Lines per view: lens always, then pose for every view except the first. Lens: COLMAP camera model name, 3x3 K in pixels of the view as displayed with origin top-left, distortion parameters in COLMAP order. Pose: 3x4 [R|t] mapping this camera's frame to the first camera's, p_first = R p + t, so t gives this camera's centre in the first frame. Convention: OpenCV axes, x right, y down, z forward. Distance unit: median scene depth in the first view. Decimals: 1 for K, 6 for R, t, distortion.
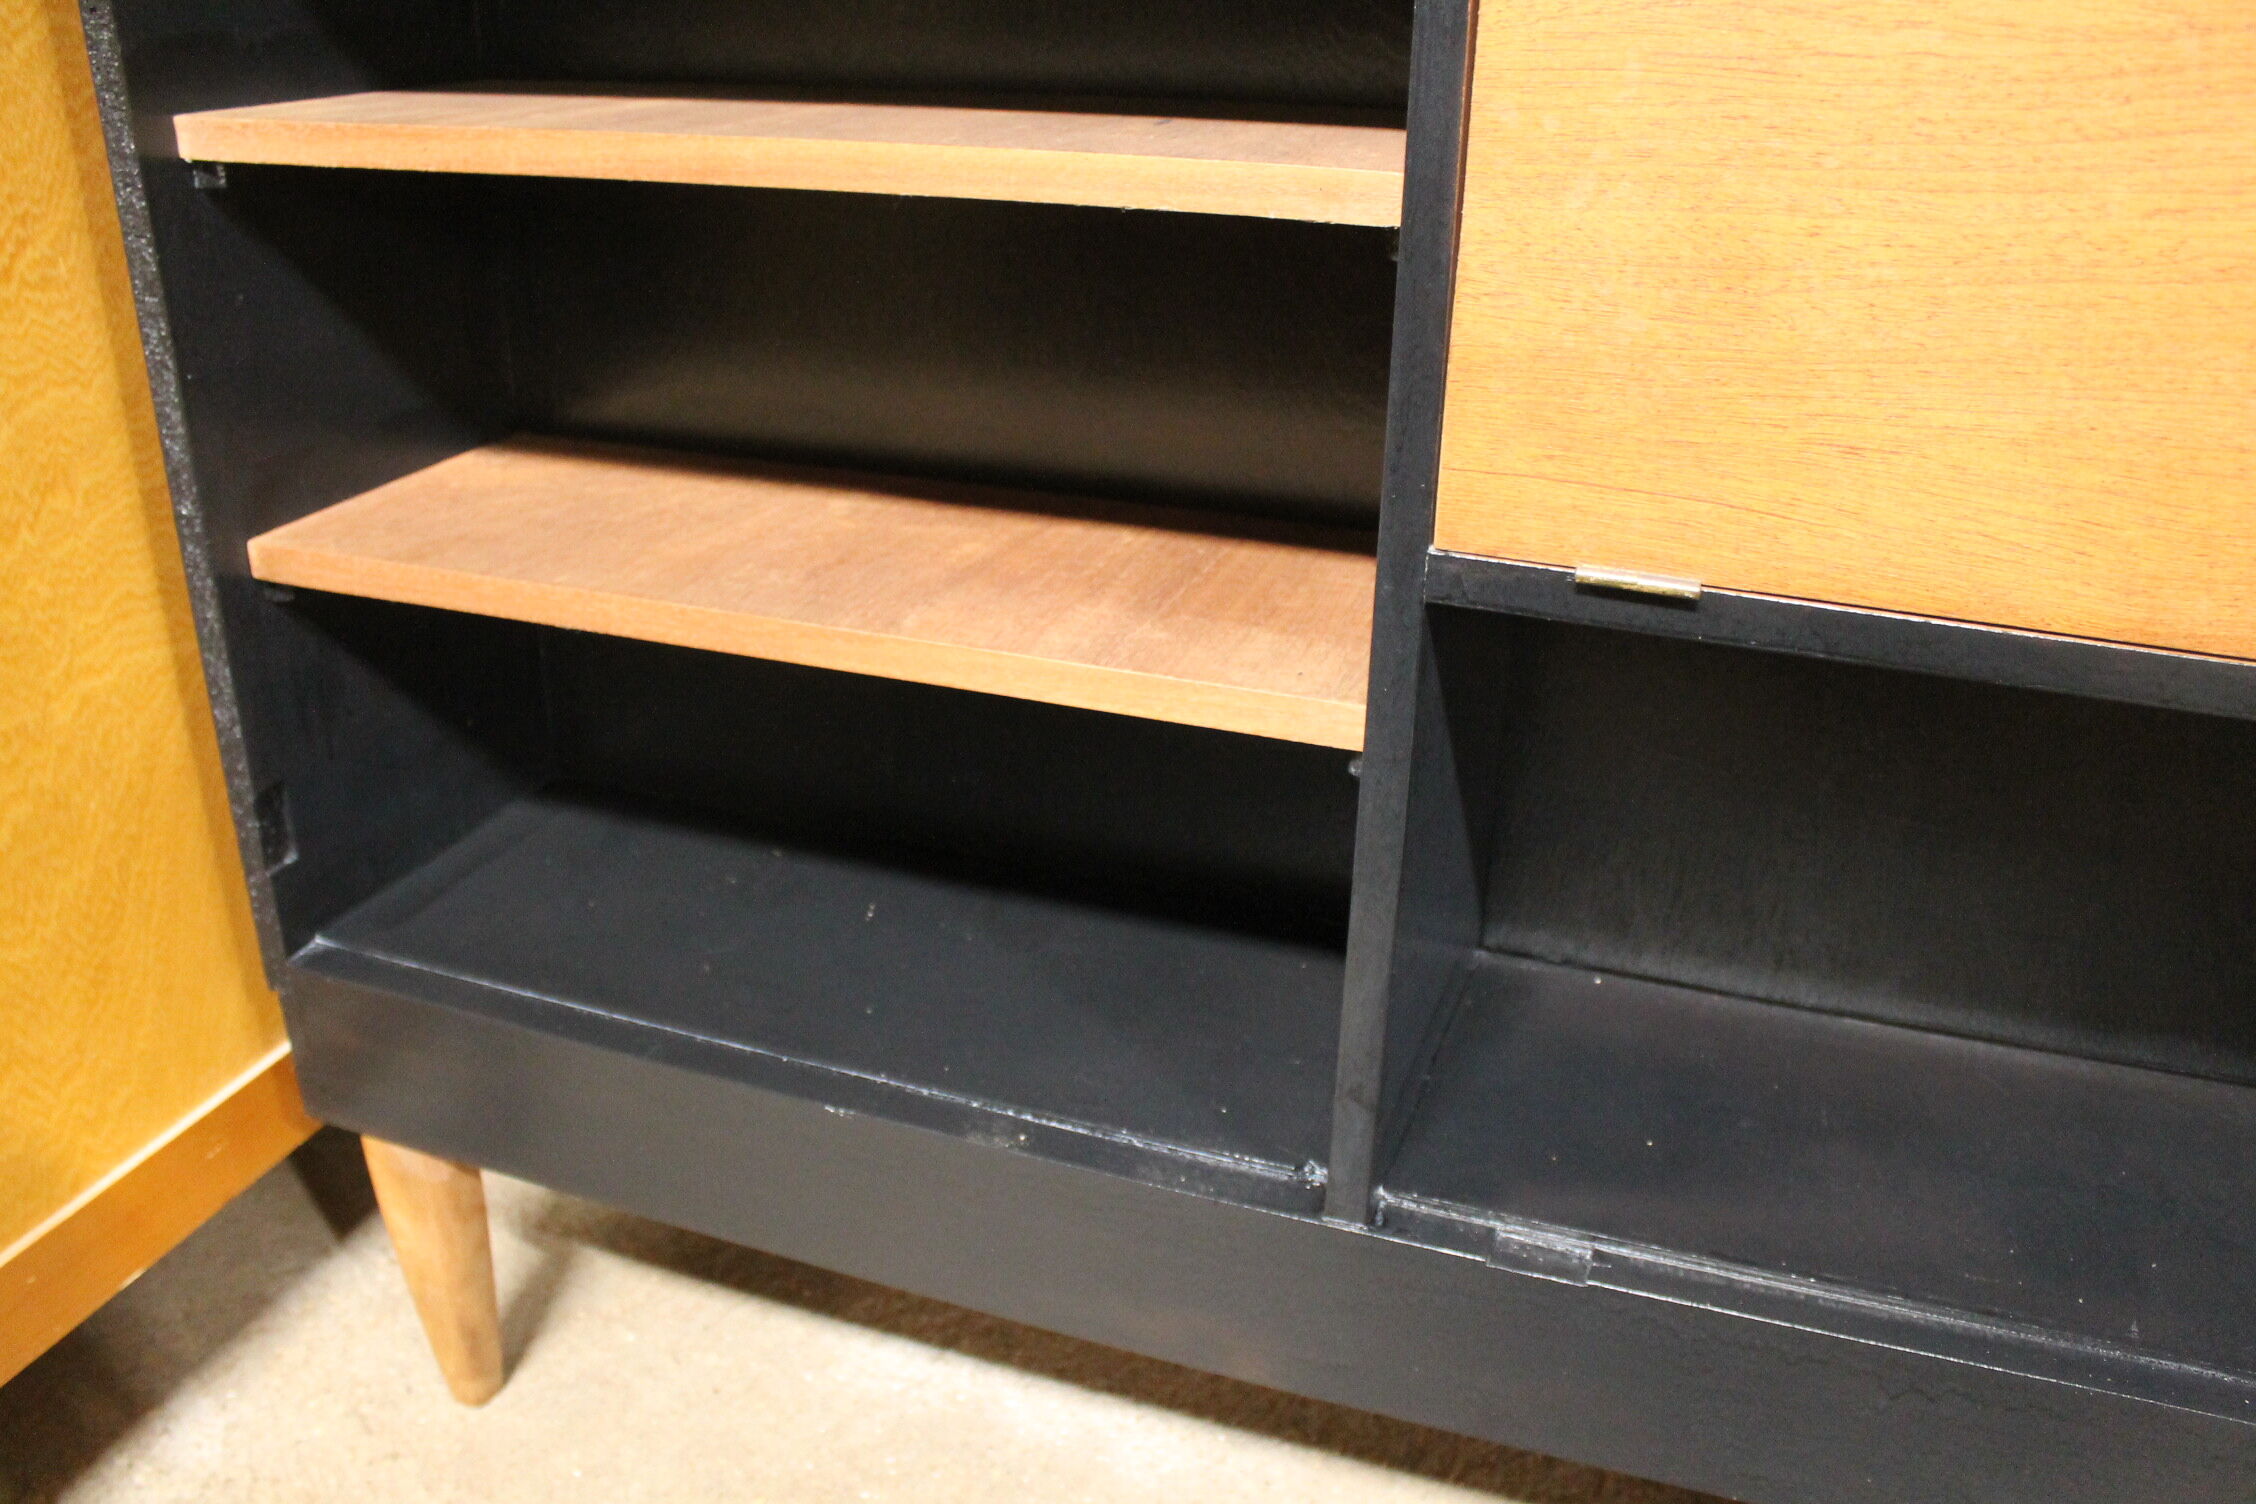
lens RADIAL K [[1879.3, 0, 1128.0], [0, 1879.3, 752.0], [0, 0, 1]] dist [-0.175703, 0.152283]
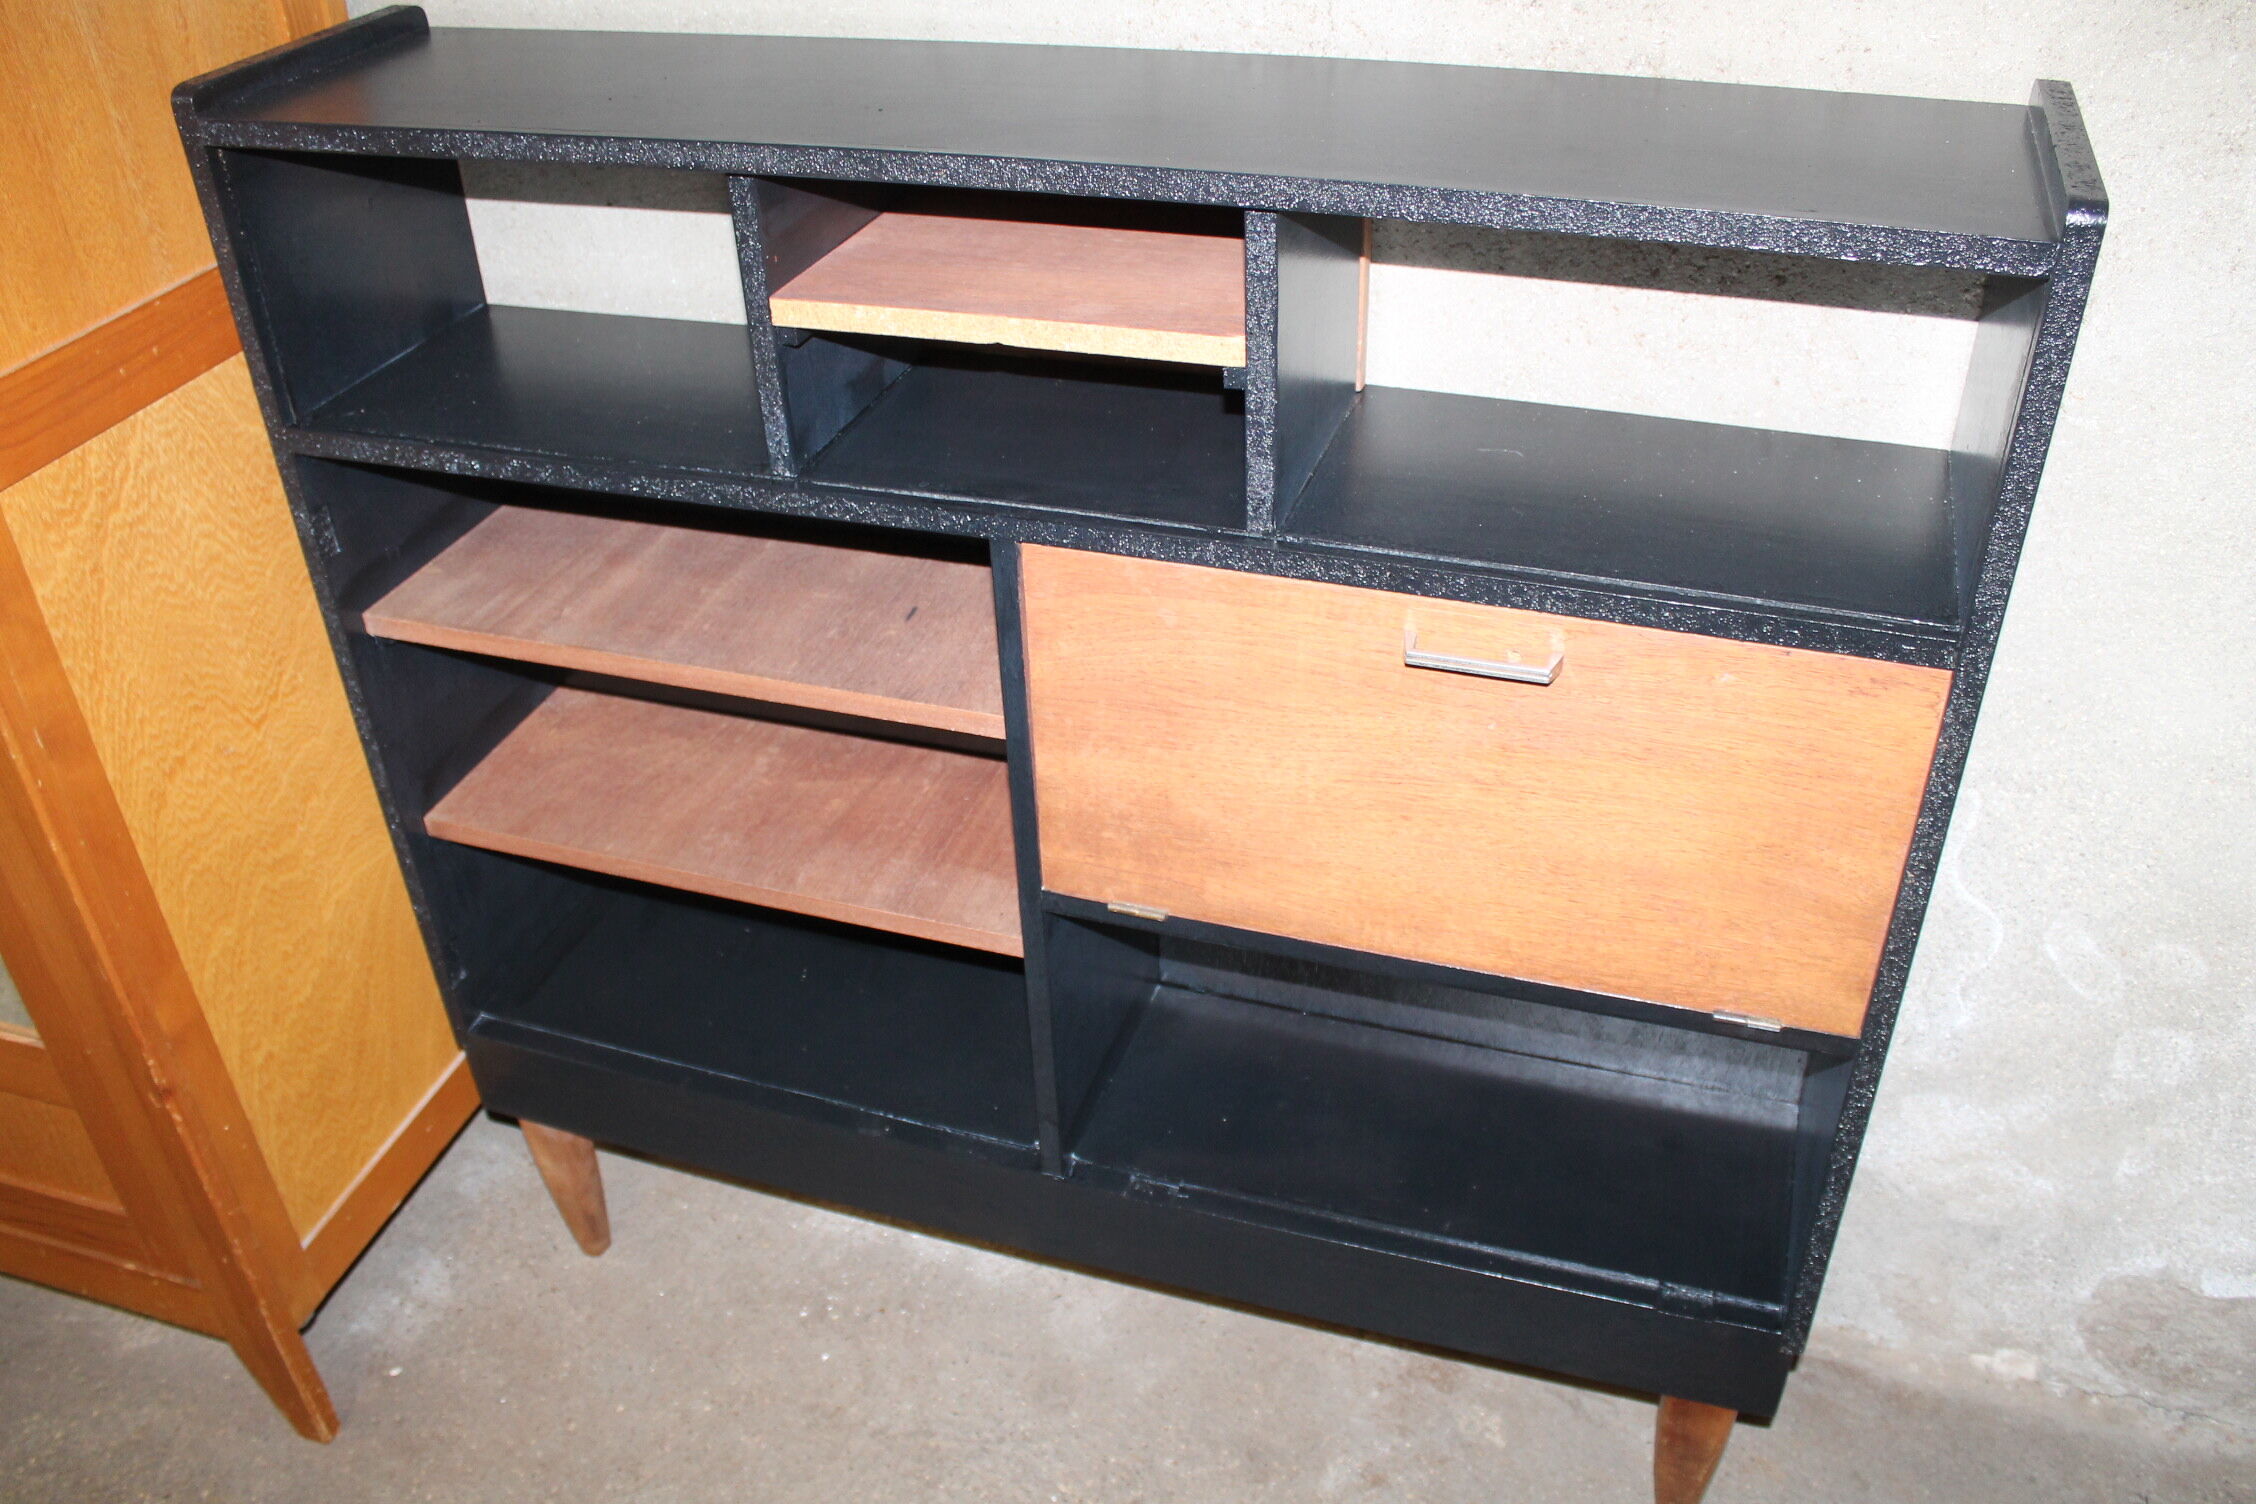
lens RADIAL K [[1879.3, 0, 1128.0], [0, 1879.3, 752.0], [0, 0, 1]] dist [-0.175703, 0.152283]
pose [[0.998520, -0.053936, -0.007053, 0.224728], [0.054350, 0.984035, 0.169472, -0.482165], [-0.002200, -0.169604, 0.985510, -0.796045]]
